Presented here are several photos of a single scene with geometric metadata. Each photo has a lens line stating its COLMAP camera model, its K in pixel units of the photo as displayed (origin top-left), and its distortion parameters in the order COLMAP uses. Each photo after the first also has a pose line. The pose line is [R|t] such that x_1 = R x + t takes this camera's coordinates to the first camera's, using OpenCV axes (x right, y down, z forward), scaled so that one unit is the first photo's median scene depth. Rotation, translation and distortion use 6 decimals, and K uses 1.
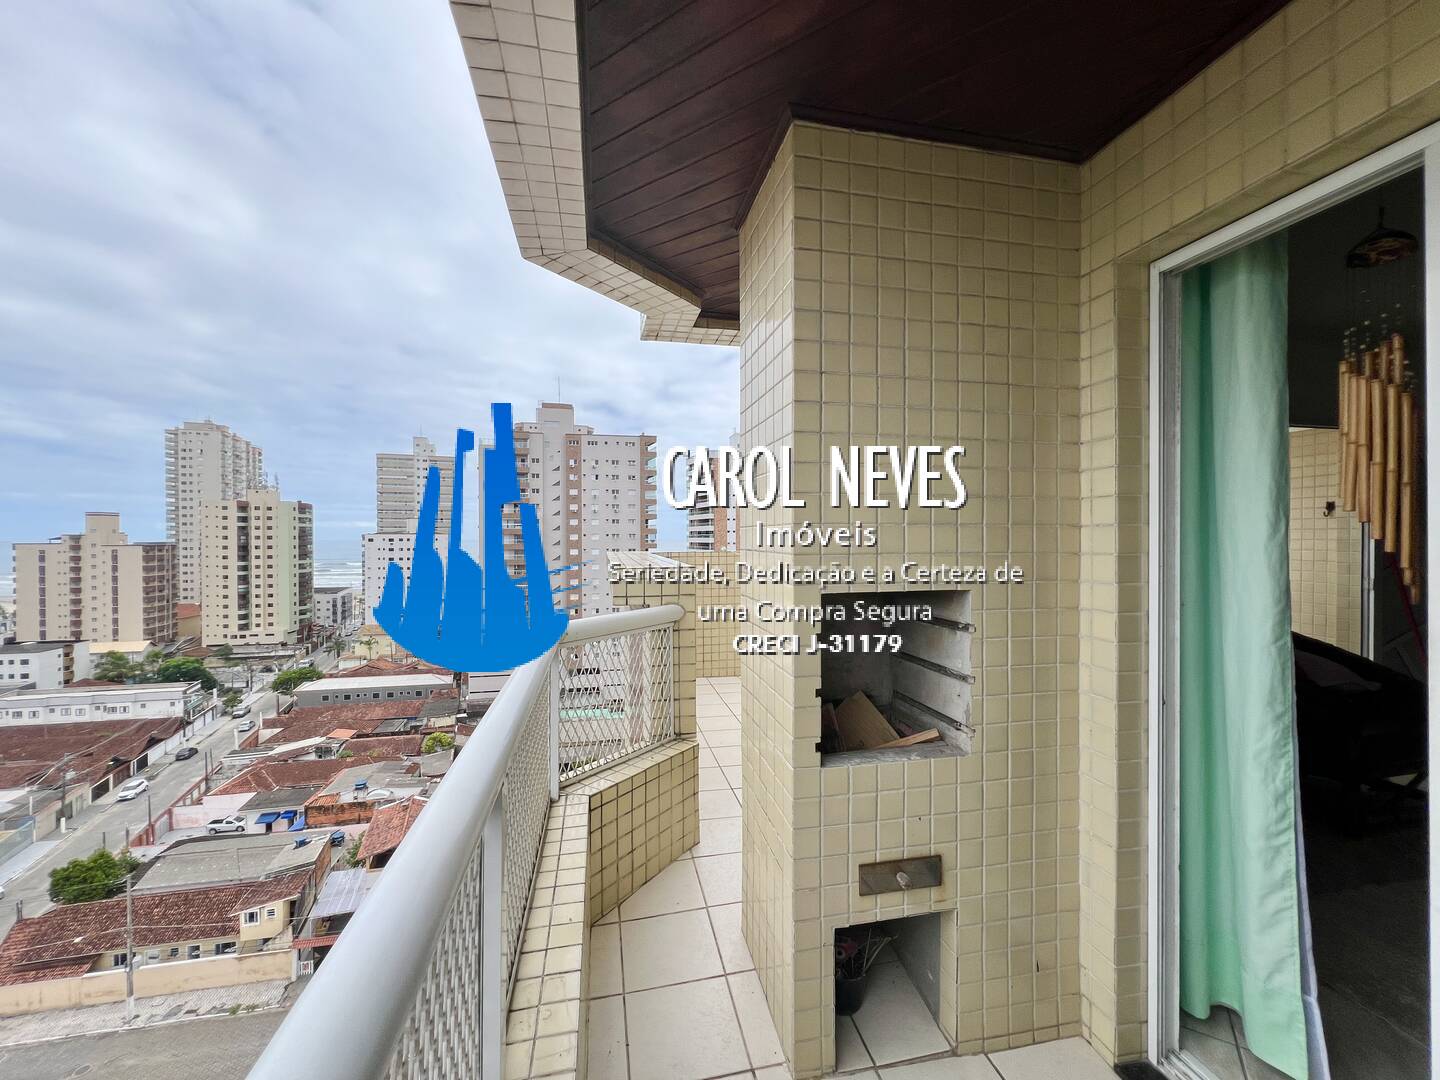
lens RADIAL K [[577.2, 0, 720.0], [0, 577.2, 540.0], [0, 0, 1]] dist [-0.001923, 0.000788]
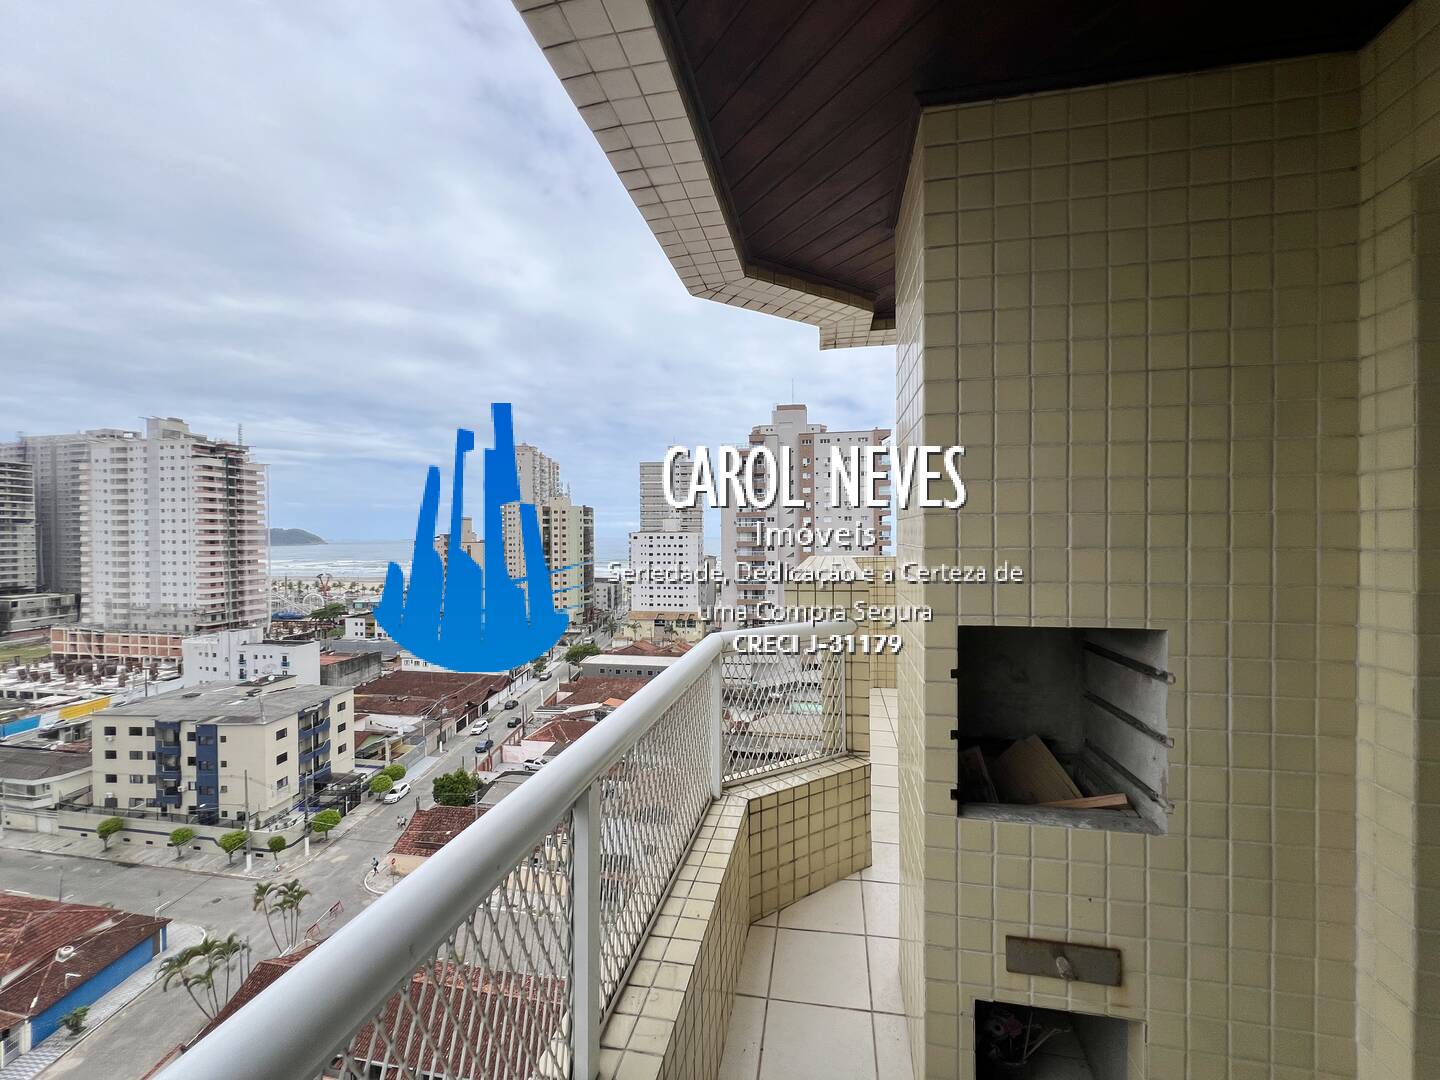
lens RADIAL K [[577.2, 0, 720.0], [0, 577.2, 540.0], [0, 0, 1]] dist [-0.001923, 0.000788]
pose [[0.920972, -0.000650, -0.389628, 0.109781], [0.002759, 0.999984, 0.004854, -0.027479], [0.389618, -0.005546, 0.920960, 0.014051]]
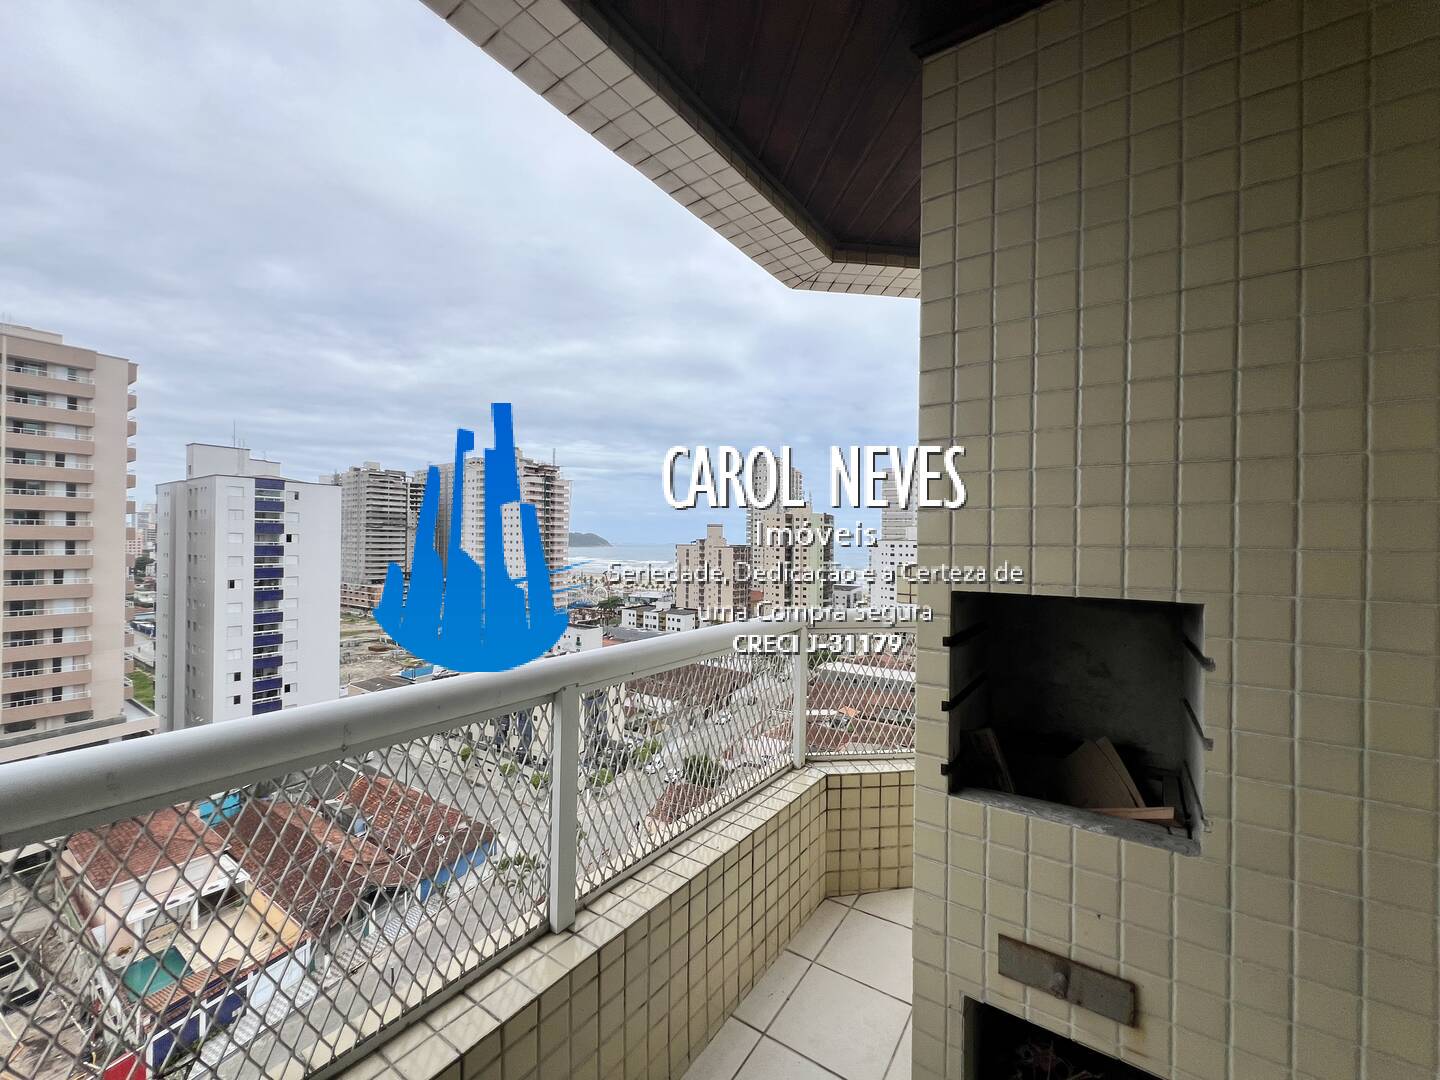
lens RADIAL K [[577.2, 0, 720.0], [0, 577.2, 540.0], [0, 0, 1]] dist [-0.001923, 0.000788]
pose [[0.687172, 0.007261, -0.726458, 0.333108], [-0.016509, 0.999848, -0.005623, 0.016650], [0.726307, 0.015858, 0.687187, 0.096614]]
